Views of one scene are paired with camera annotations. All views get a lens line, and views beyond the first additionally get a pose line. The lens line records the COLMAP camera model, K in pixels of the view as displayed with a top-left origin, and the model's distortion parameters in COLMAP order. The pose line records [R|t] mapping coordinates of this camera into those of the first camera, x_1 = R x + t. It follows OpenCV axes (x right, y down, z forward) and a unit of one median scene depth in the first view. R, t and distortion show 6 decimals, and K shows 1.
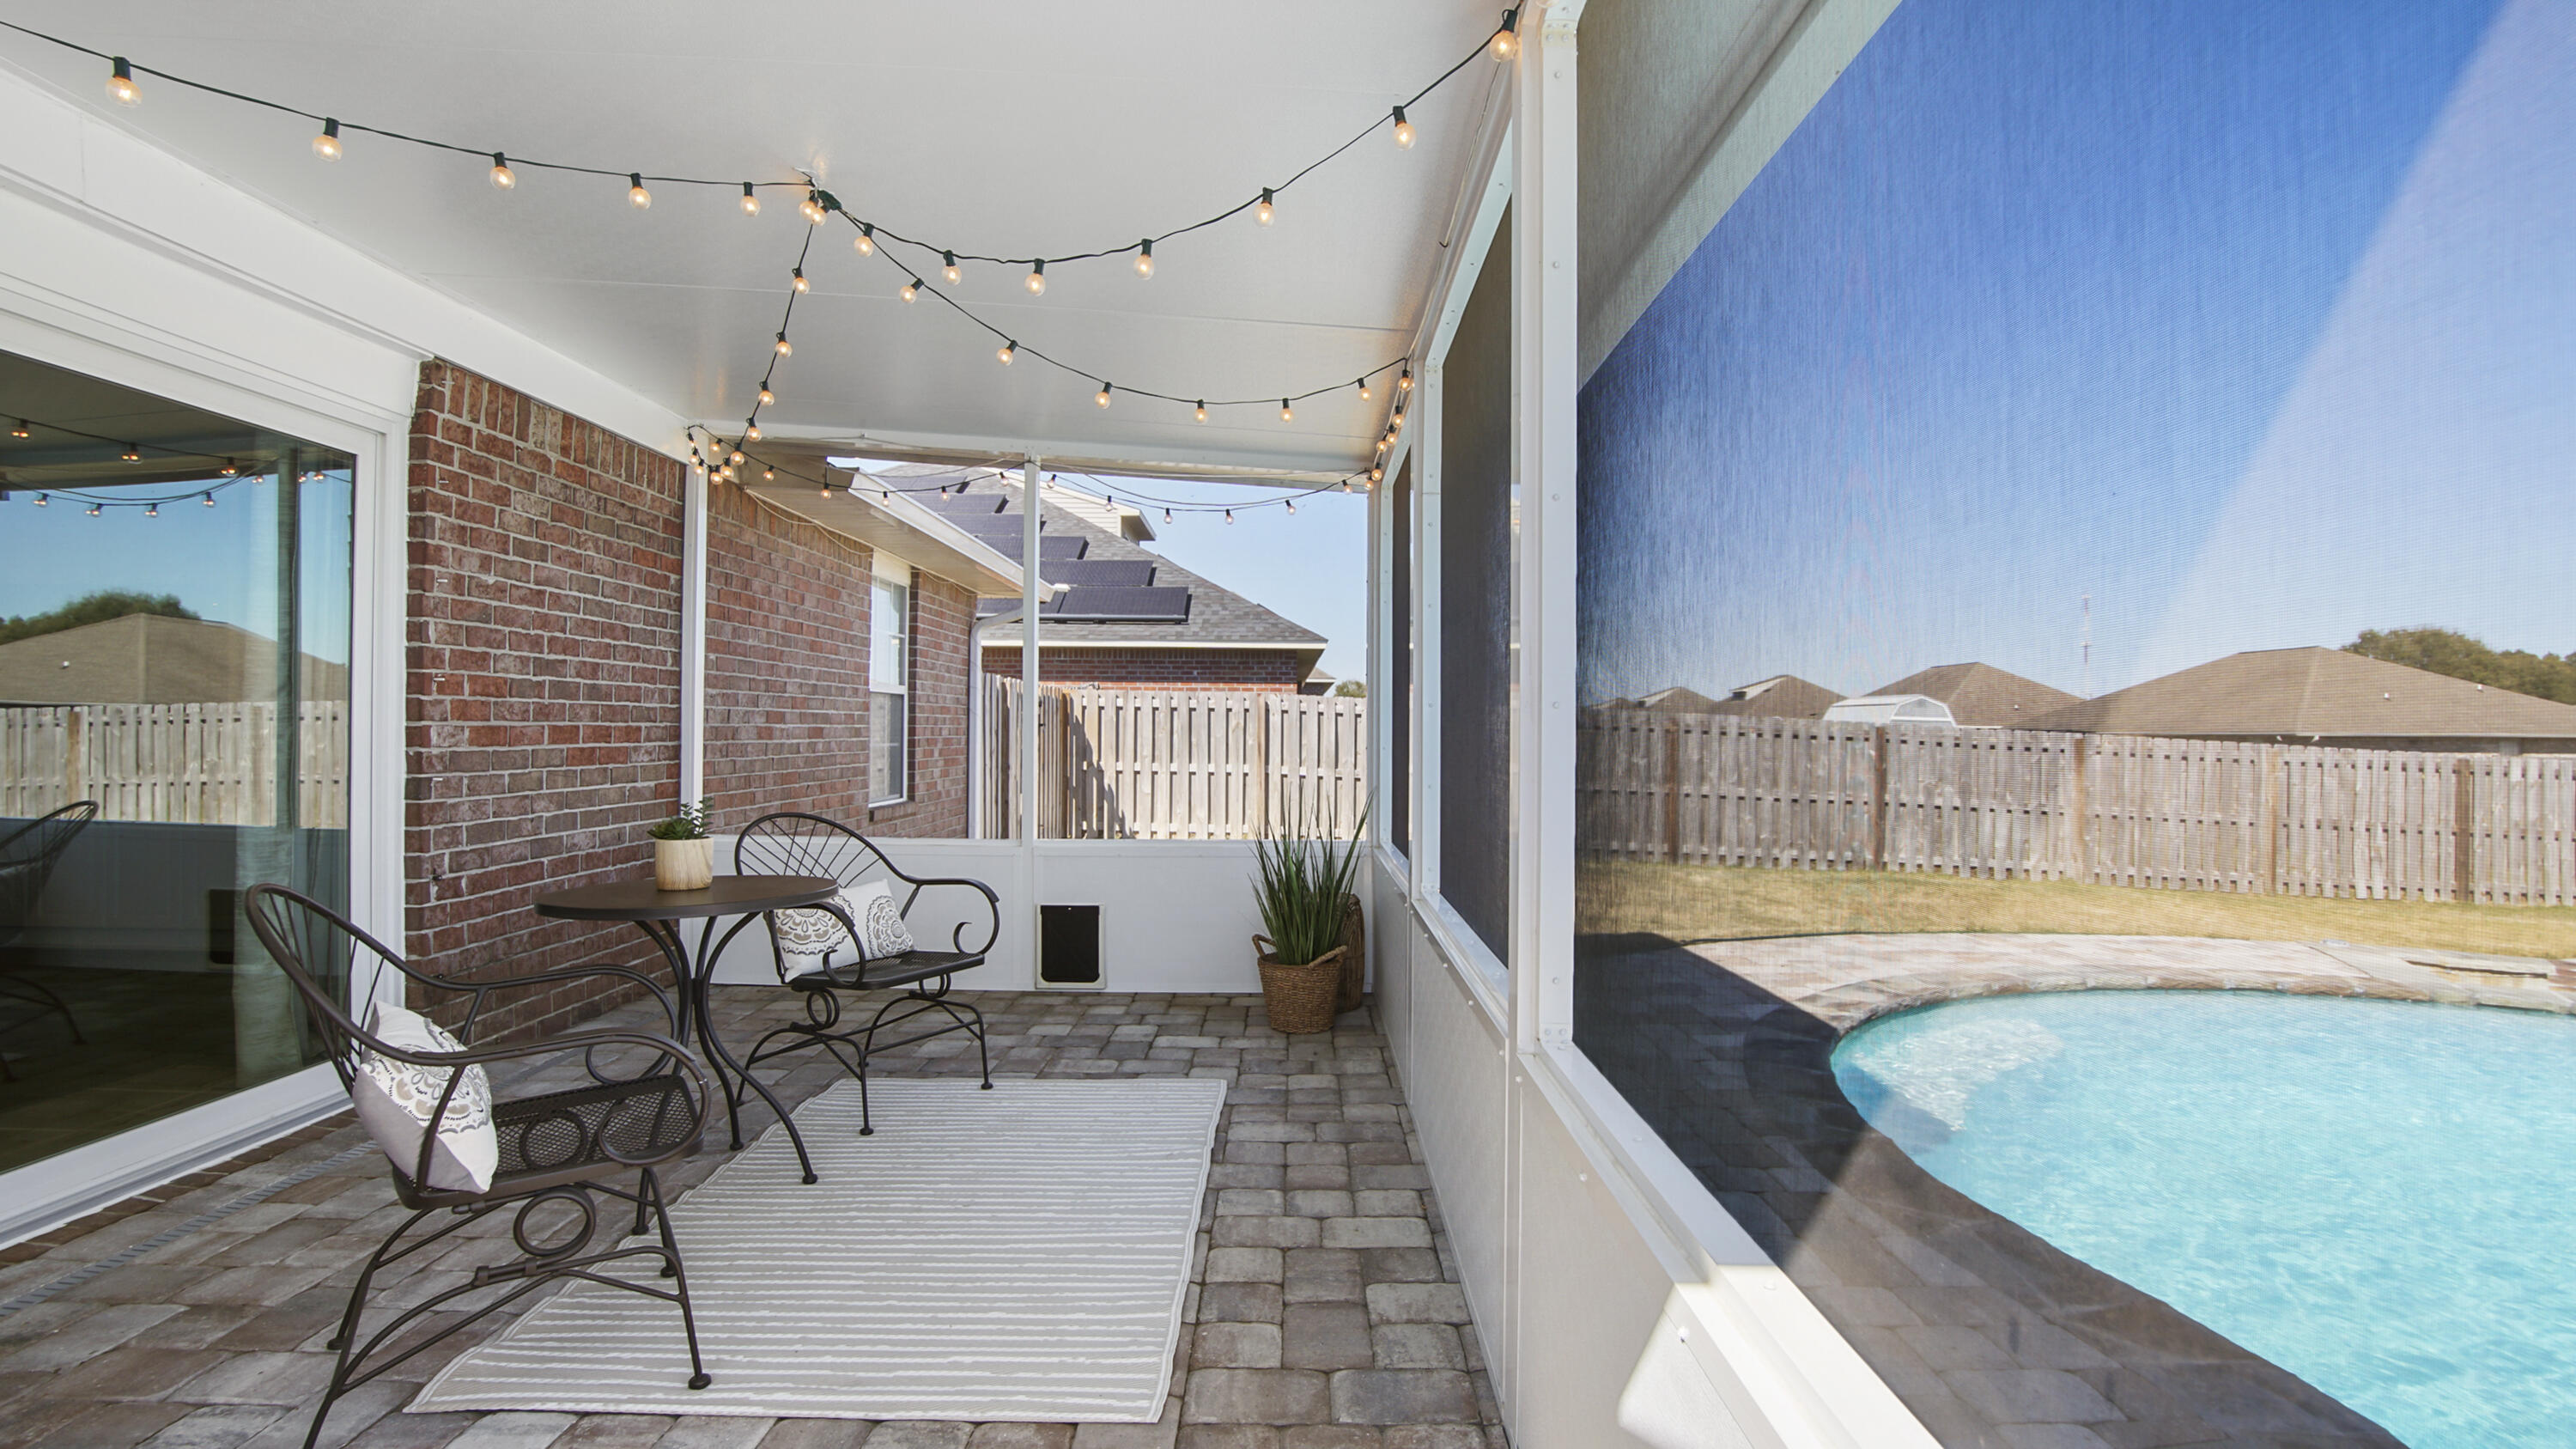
lens RADIAL K [[1189.1, 0, 1288.1], [0, 1189.1, 752.0], [0, 0, 1]] dist [-0.017520, 0.000045]
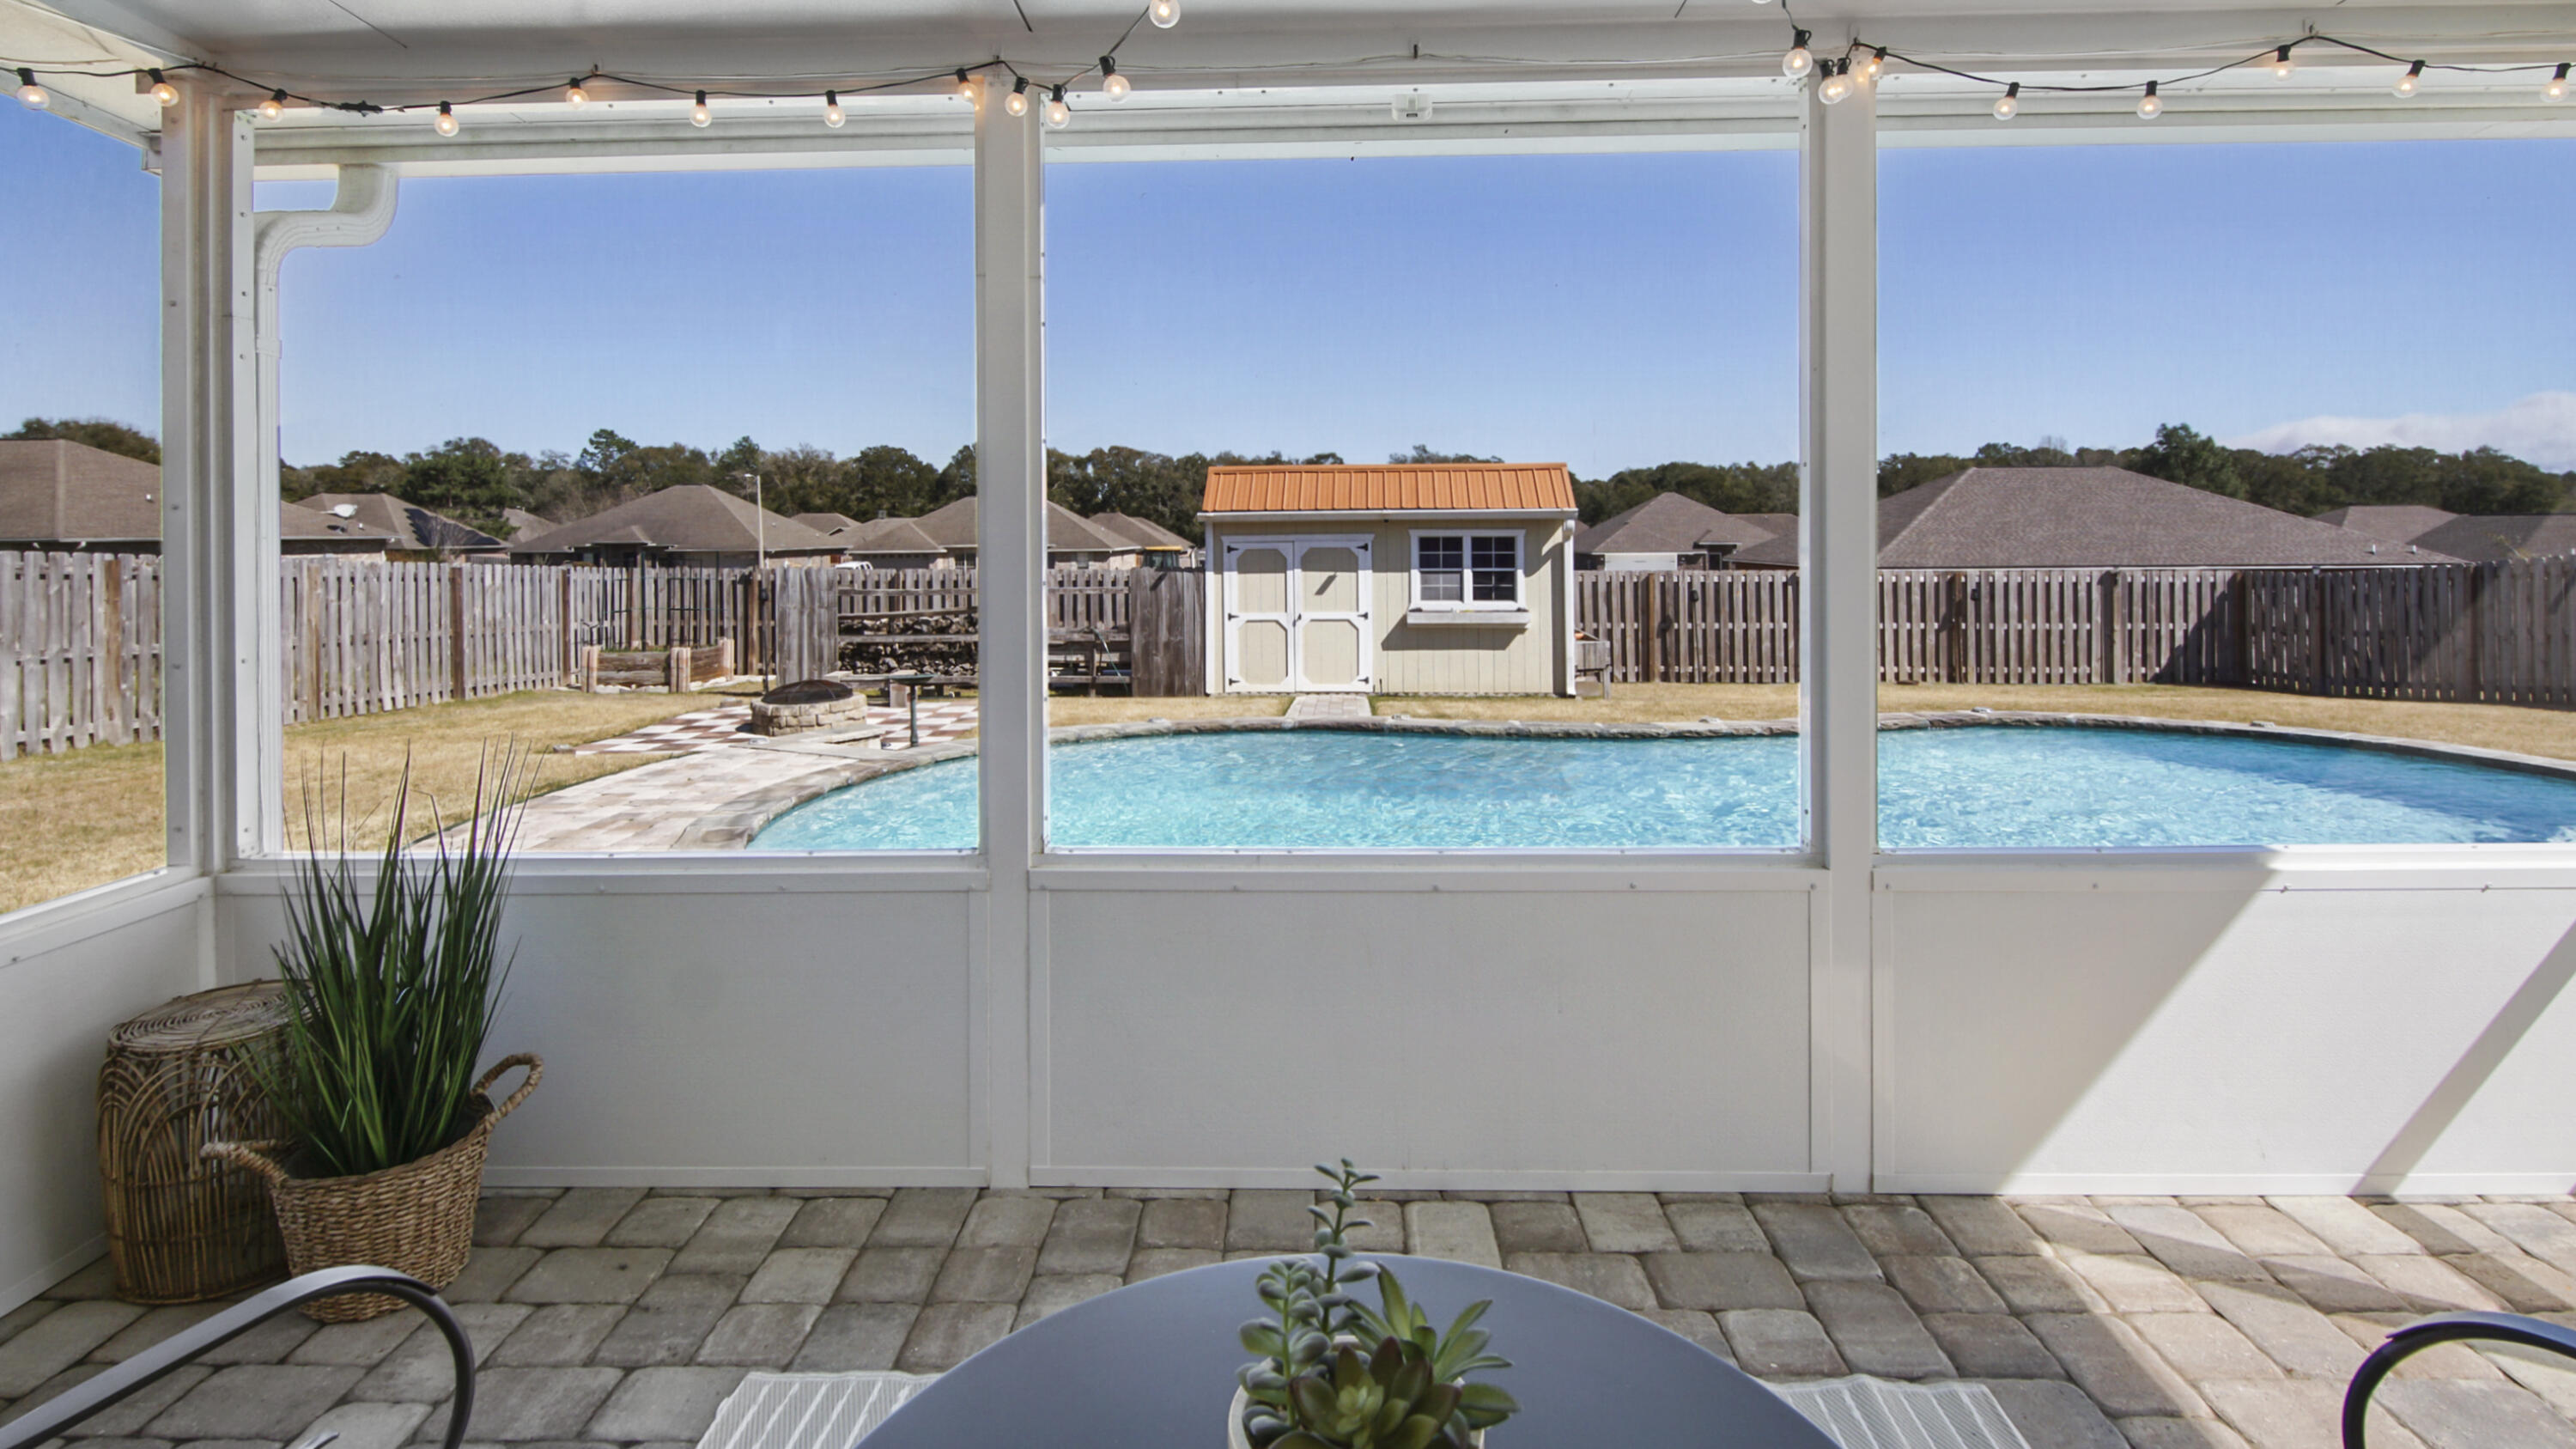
lens RADIAL K [[1273.7, 0, 1268.4], [0, 1273.7, 709.4], [0, 0, 1]] dist [-0.002263, -0.000020]
pose [[0.016675, -0.147463, 0.988927, -0.150704], [0.024940, 0.988818, 0.147026, -0.017849], [-0.999550, 0.022213, 0.020166, 0.223014]]
